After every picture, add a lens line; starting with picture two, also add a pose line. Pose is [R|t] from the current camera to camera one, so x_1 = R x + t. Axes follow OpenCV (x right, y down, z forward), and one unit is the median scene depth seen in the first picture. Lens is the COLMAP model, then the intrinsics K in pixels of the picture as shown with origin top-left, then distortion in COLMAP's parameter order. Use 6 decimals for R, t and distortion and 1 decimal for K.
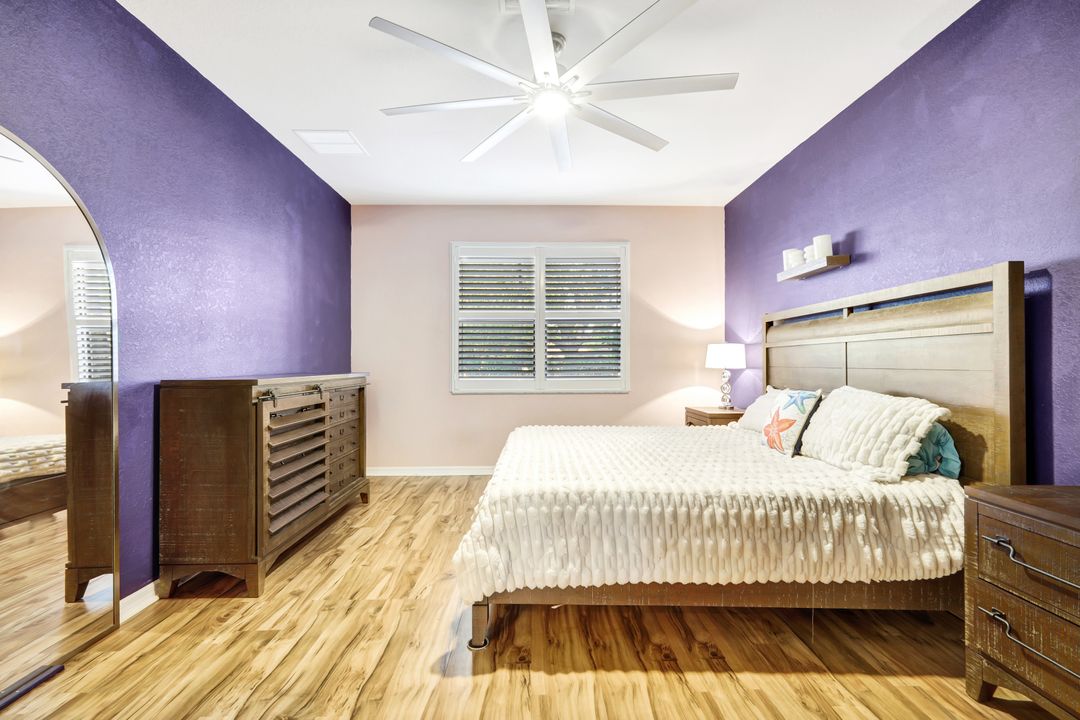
lens RADIAL K [[476.4, 0, 536.4], [0, 476.4, 359.7], [0, 0, 1]] dist [0.003111, 0.002102]
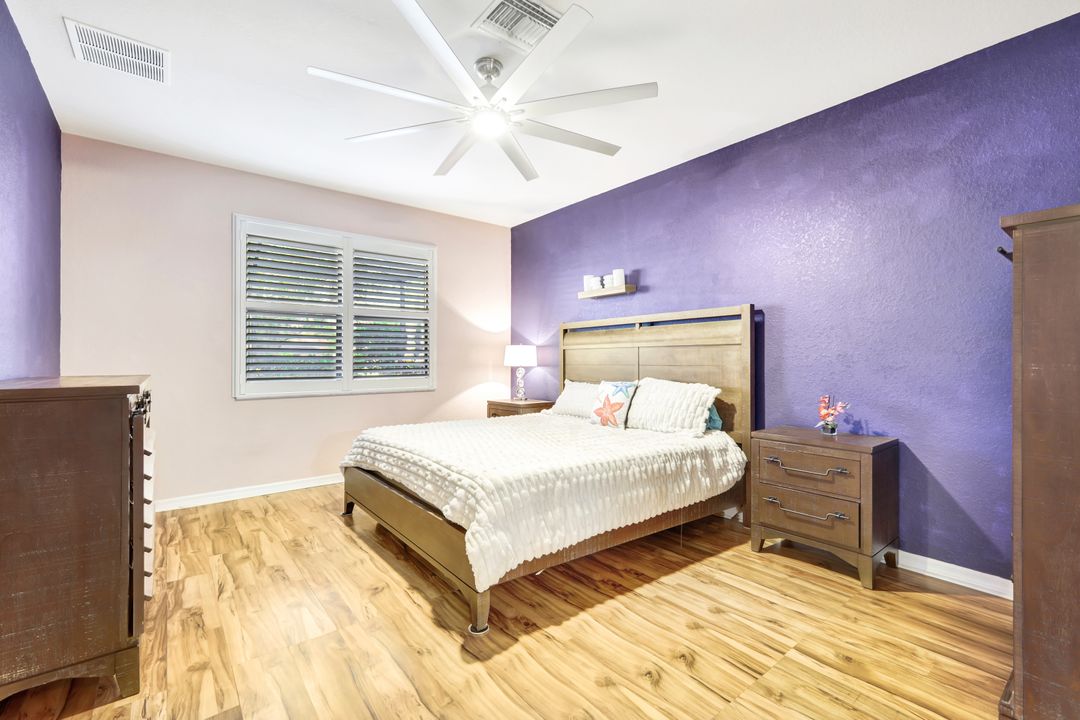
lens RADIAL K [[476.4, 0, 535.9], [0, 476.4, 358.0], [0, 0, 1]] dist [0.003111, 0.002102]
pose [[0.789737, 0.003506, 0.613435, -0.646793], [-0.003132, 0.999994, -0.001683, -0.000376], [-0.613437, -0.000592, 0.789743, 0.088561]]
